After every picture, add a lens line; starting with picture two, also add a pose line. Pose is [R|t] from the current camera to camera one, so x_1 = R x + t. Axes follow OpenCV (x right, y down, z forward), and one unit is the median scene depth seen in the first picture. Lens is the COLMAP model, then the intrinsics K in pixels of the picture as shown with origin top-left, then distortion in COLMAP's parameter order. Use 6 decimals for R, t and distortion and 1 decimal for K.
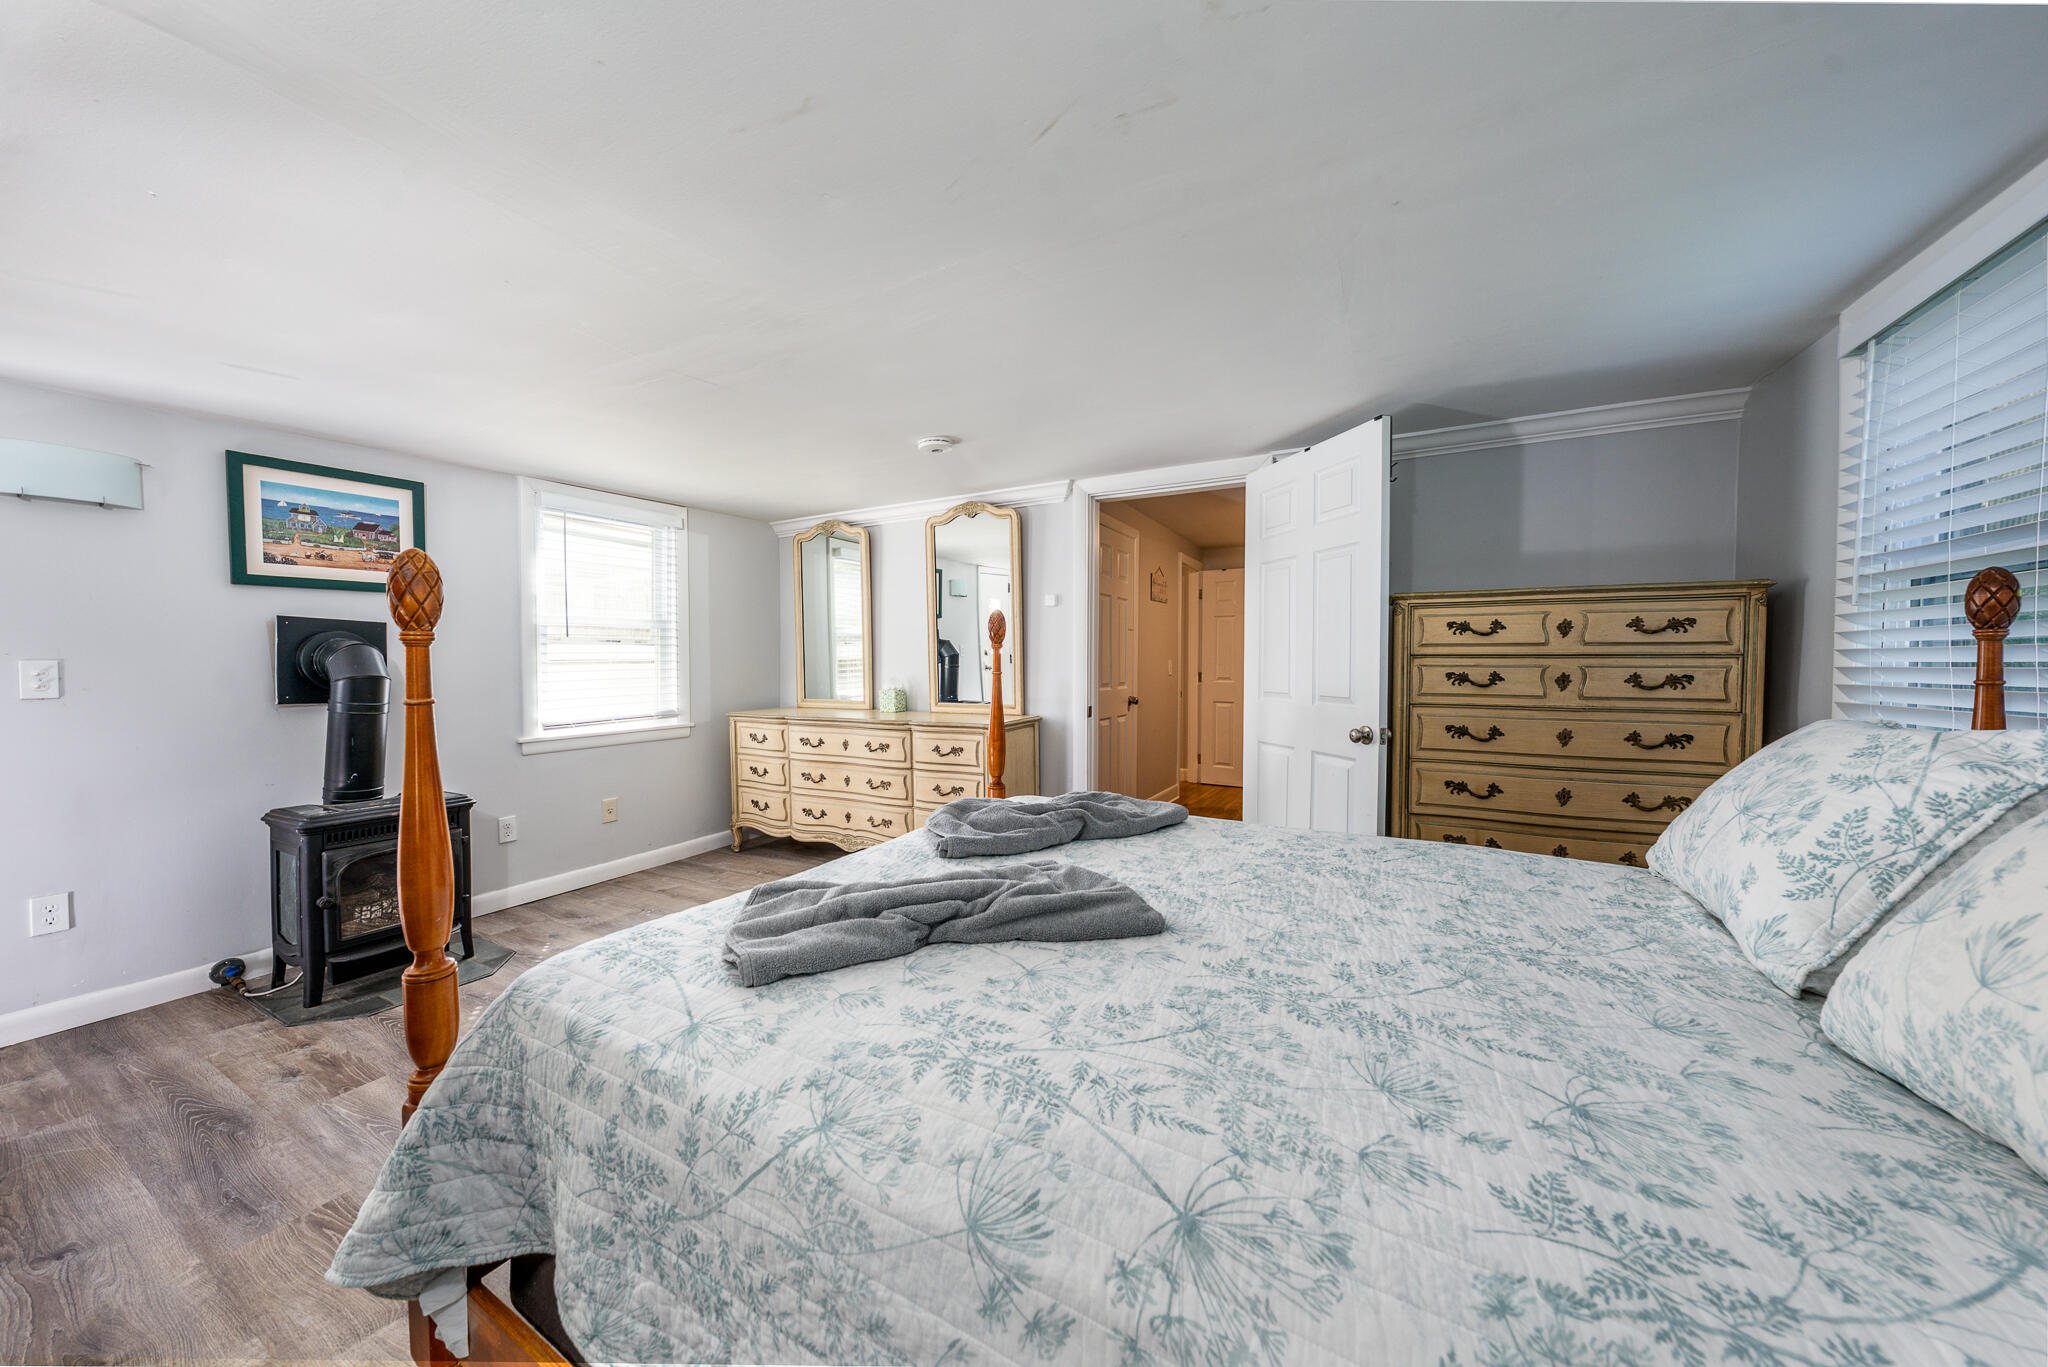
lens RADIAL K [[698.4, 0, 1036.5], [0, 698.4, 683.1], [0, 0, 1]] dist [-0.002711, -0.000293]
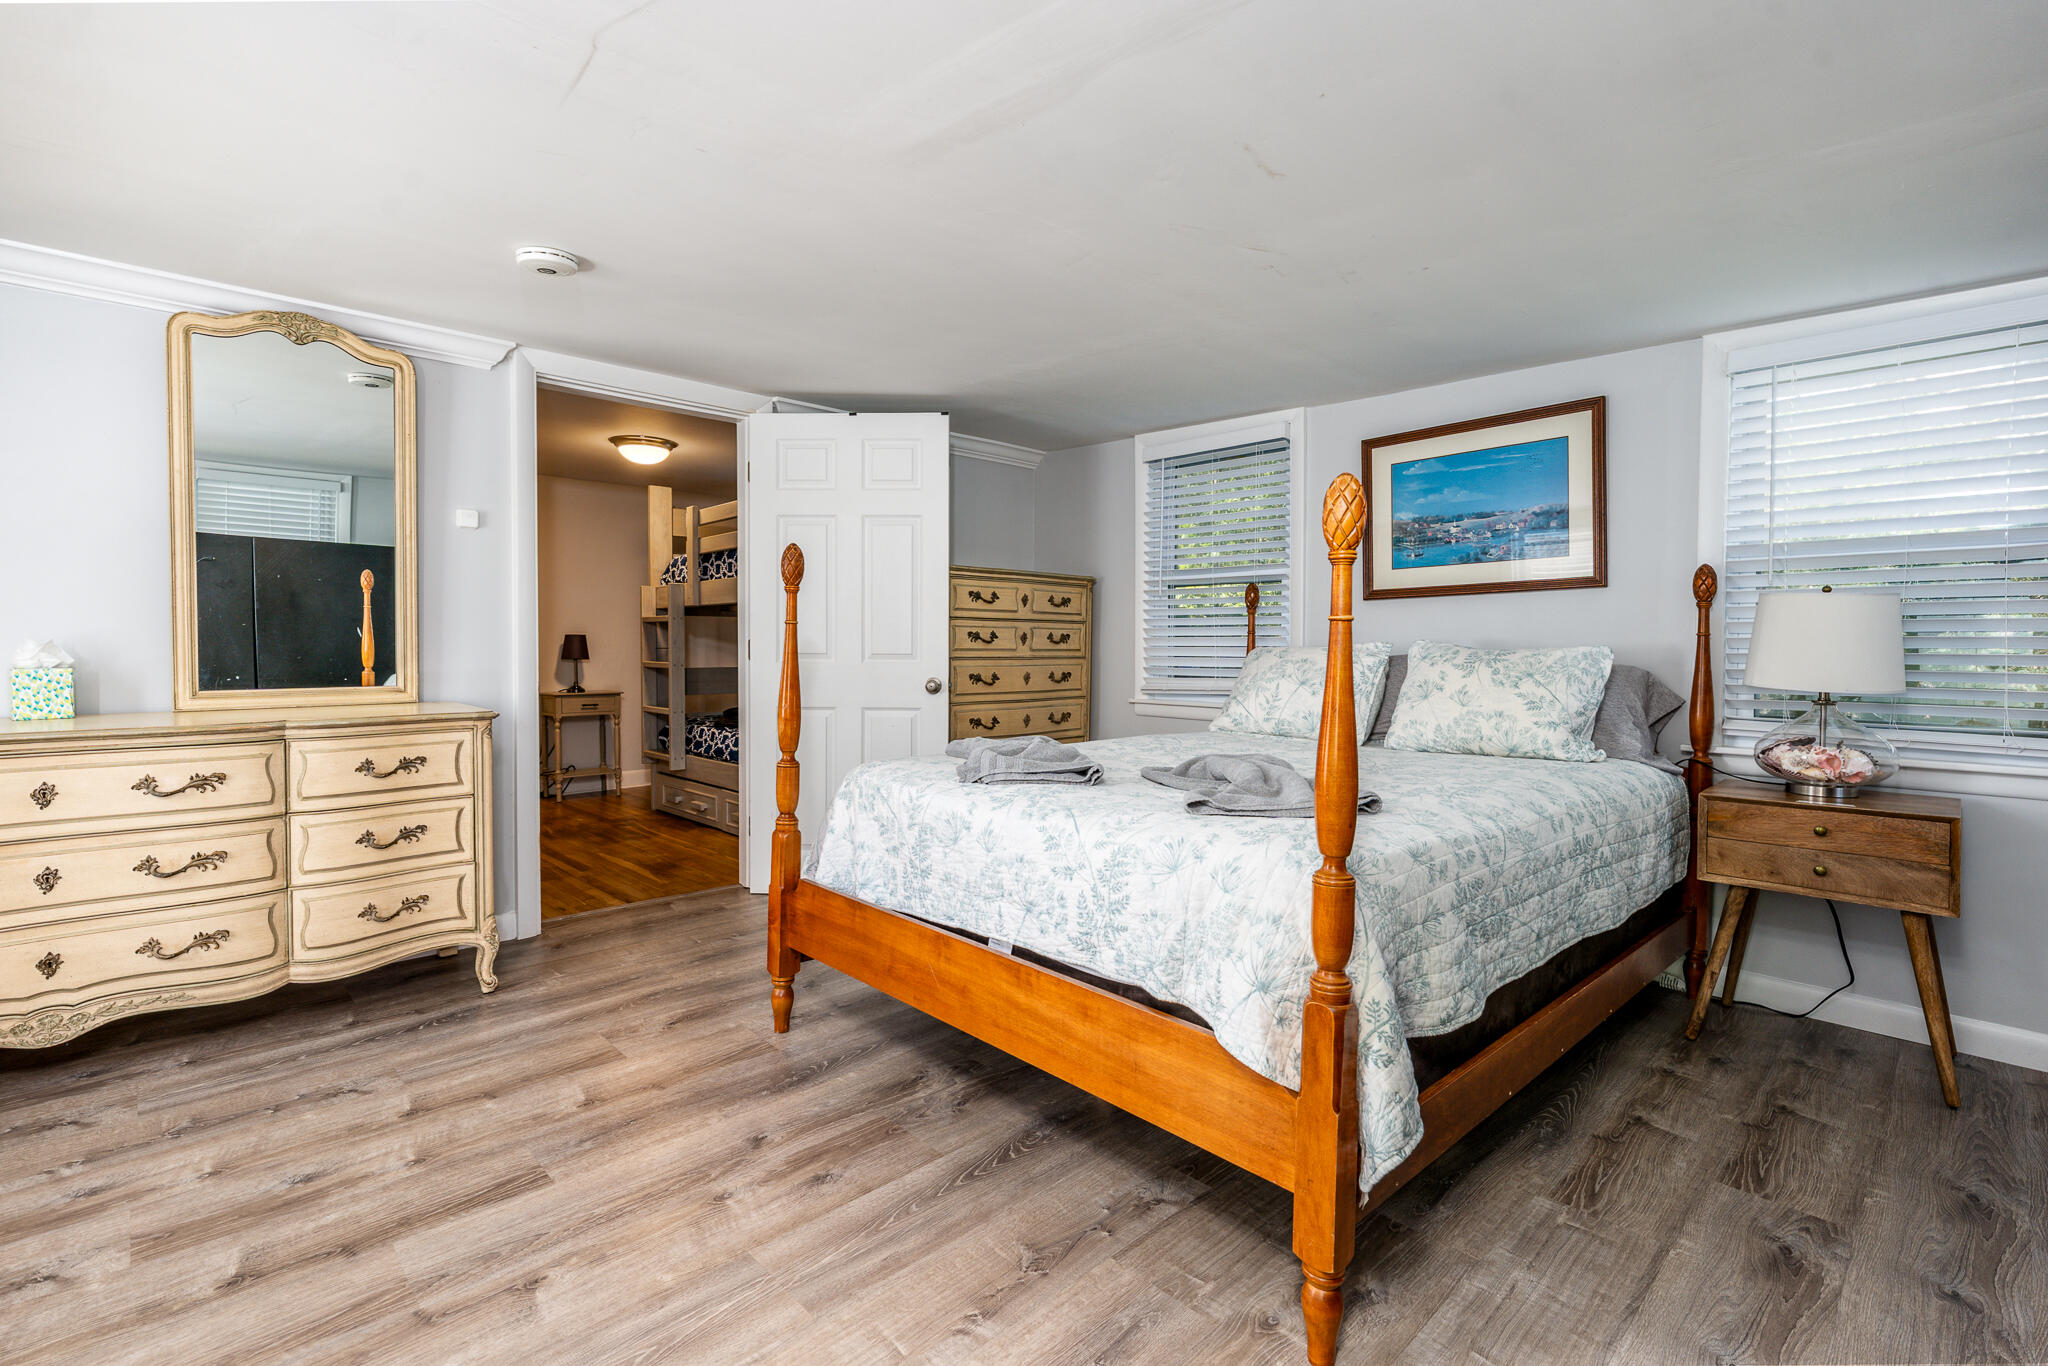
lens RADIAL K [[944.2, 0, 984.9], [0, 944.2, 661.9], [0, 0, 1]] dist [0.005730, 0.000259]
pose [[0.327162, -0.015086, 0.944848, -0.996805], [0.023717, 0.999689, 0.007750, 0.026327], [-0.944671, 0.019874, 0.327418, 0.427041]]
